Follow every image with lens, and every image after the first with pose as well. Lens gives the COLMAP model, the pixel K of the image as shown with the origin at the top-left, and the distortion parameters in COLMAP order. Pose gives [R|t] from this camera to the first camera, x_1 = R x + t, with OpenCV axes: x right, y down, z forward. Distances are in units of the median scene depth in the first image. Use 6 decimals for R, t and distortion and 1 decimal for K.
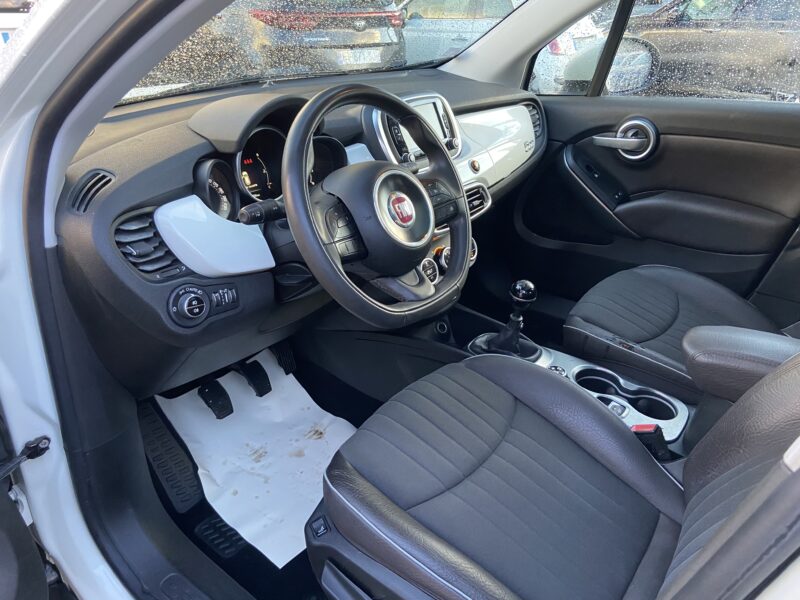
lens RADIAL K [[611.0, 0, 400.0], [0, 611.0, 300.0], [0, 0, 1]] dist [0.060888, -0.003937]
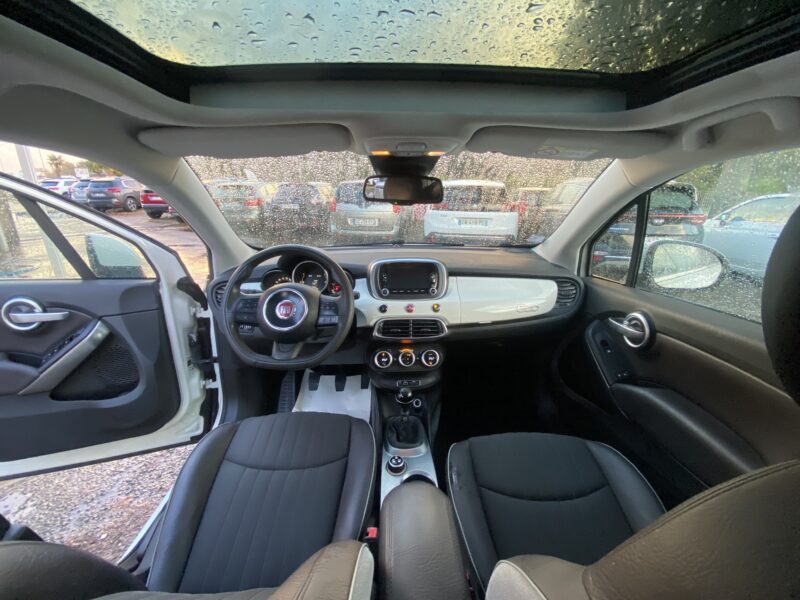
lens RADIAL K [[322.3, 0, 400.0], [0, 322.3, 300.0], [0, 0, 1]] dist [0.000203, 0.000022]
pose [[0.628233, 0.229525, -0.743399, 0.650726], [-0.347082, 0.937827, -0.003758, -0.201204], [0.696317, 0.260381, 0.668838, 0.392757]]
